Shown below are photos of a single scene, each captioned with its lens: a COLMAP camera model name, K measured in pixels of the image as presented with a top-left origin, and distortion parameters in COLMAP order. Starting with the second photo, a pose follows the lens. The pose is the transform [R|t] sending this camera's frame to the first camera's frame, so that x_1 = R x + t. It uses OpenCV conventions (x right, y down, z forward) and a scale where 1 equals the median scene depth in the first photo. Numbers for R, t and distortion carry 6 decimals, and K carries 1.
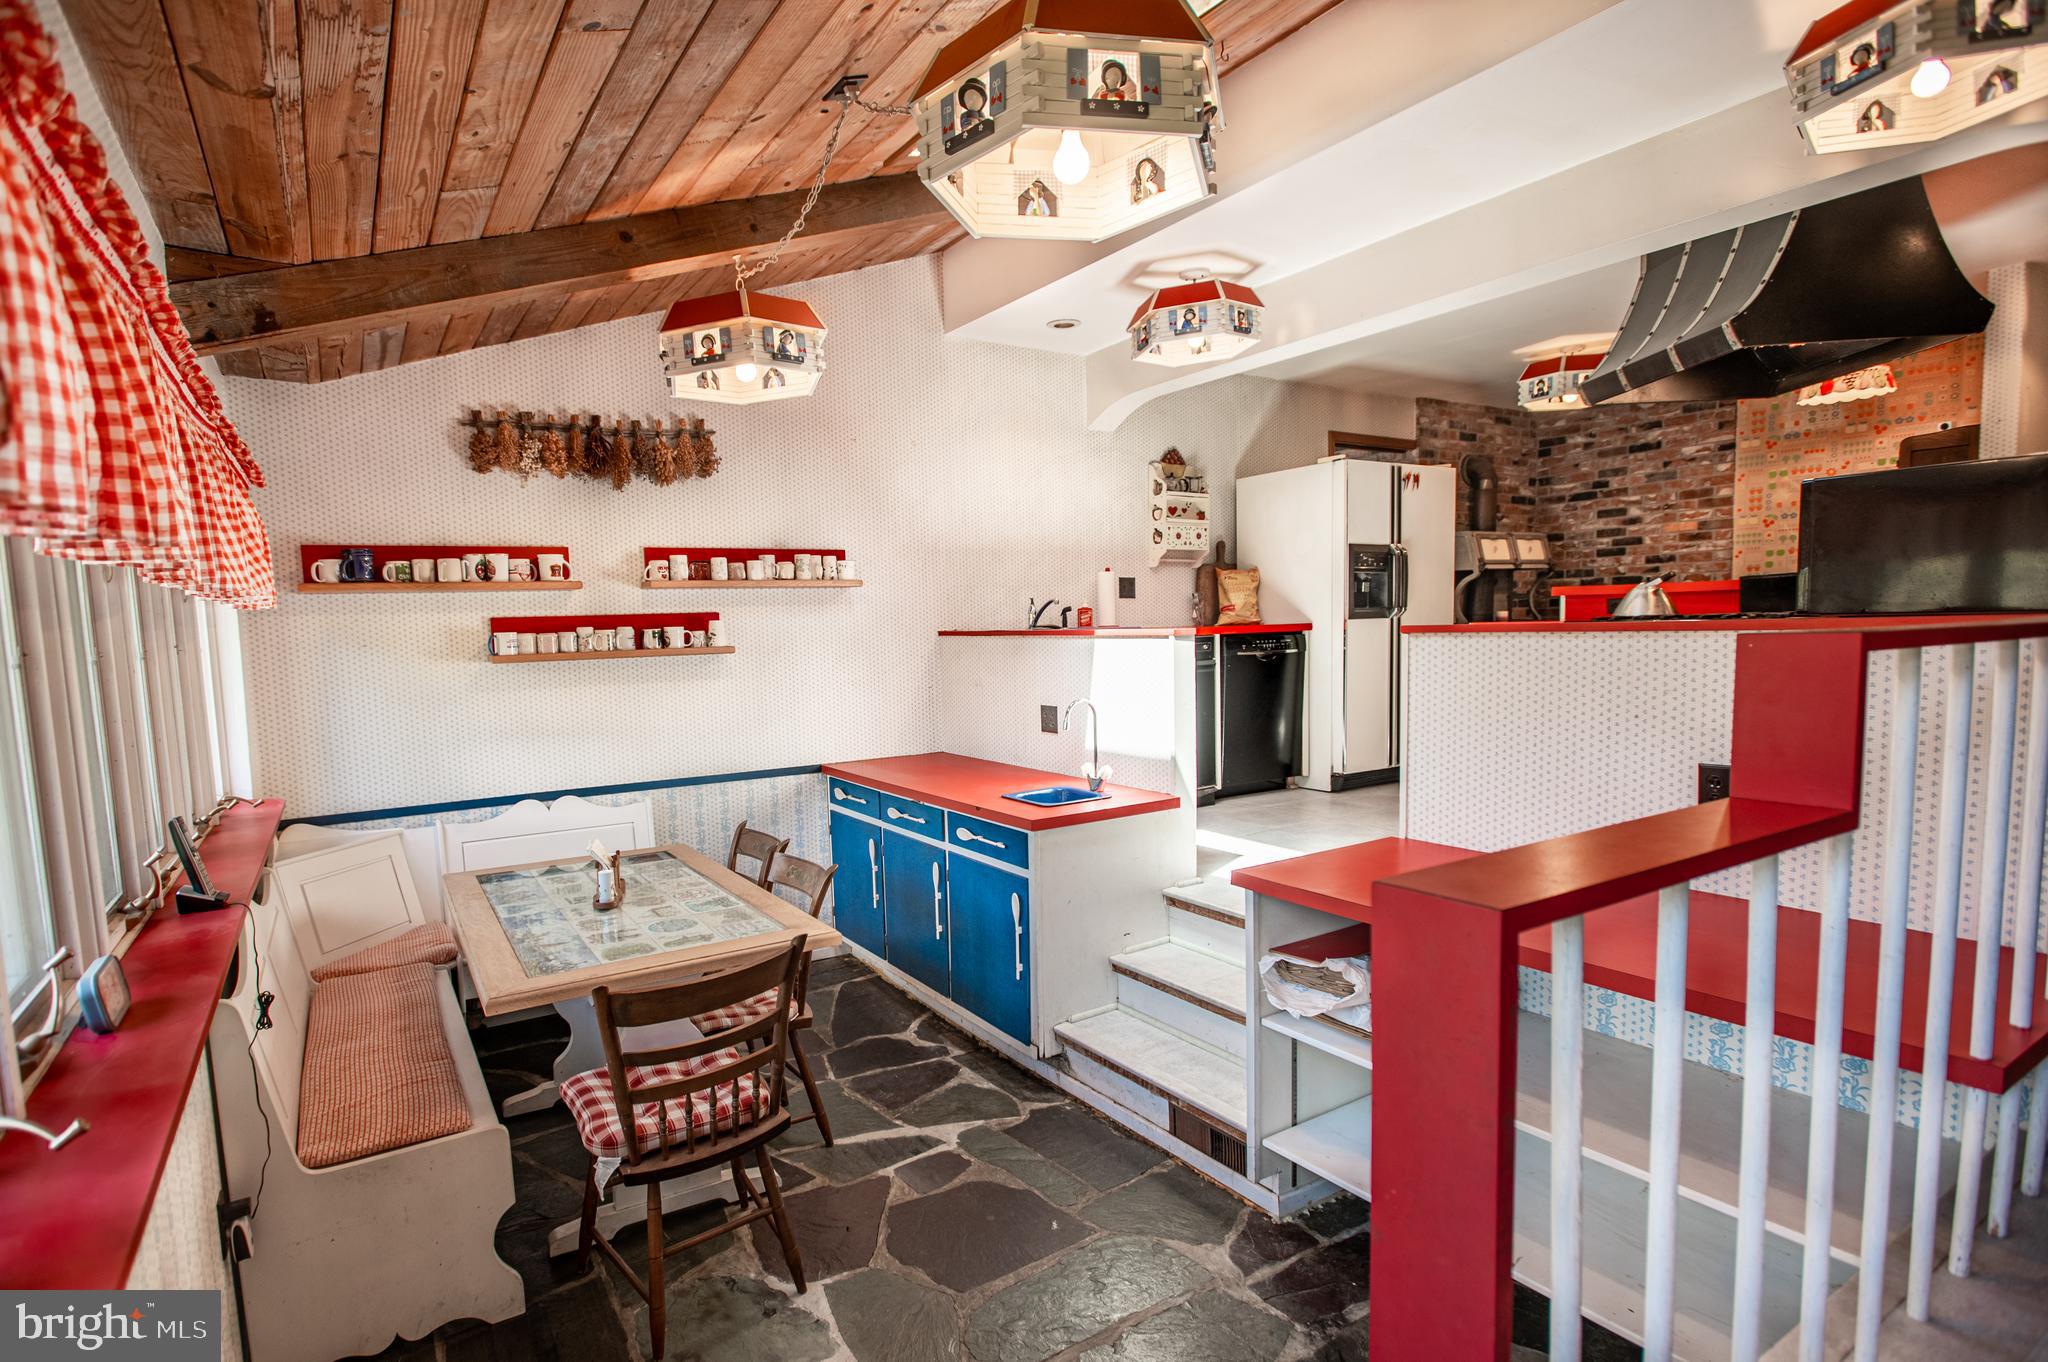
lens RADIAL K [[1022.6, 0, 1019.4], [0, 1022.6, 676.5], [0, 0, 1]] dist [-0.012150, -0.001315]
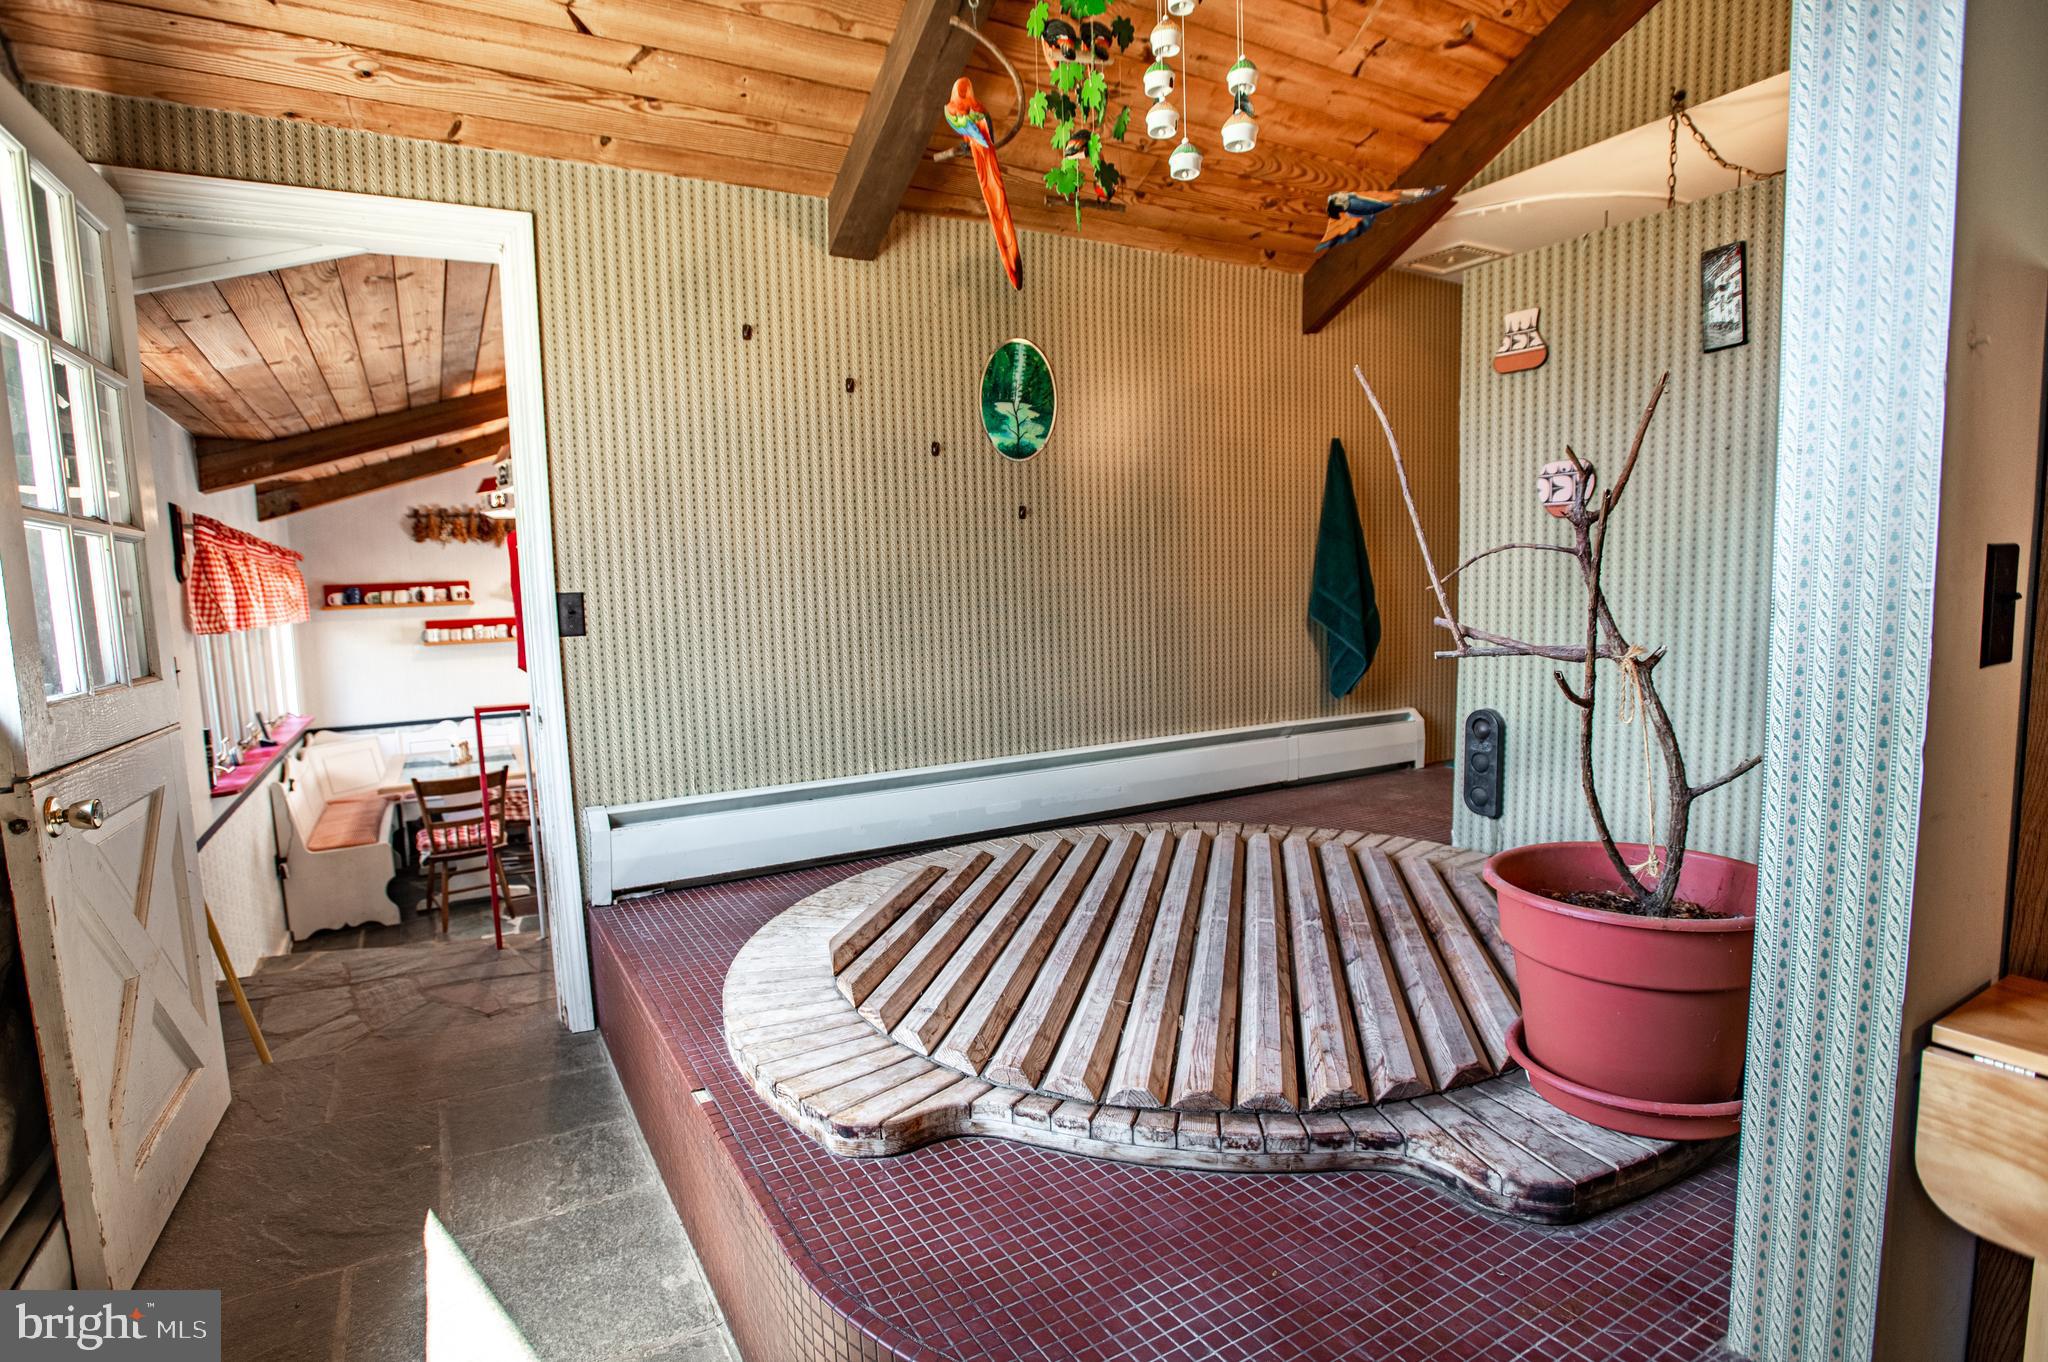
lens RADIAL K [[1046.7, 0, 1016.6], [0, 1046.7, 658.3], [0, 0, 1]] dist [-0.003584, -0.000489]
pose [[0.996868, 0.006686, -0.078804, 0.708259], [-0.004825, 0.999706, 0.023780, -0.040682], [0.078940, -0.023326, 0.996606, -0.816049]]
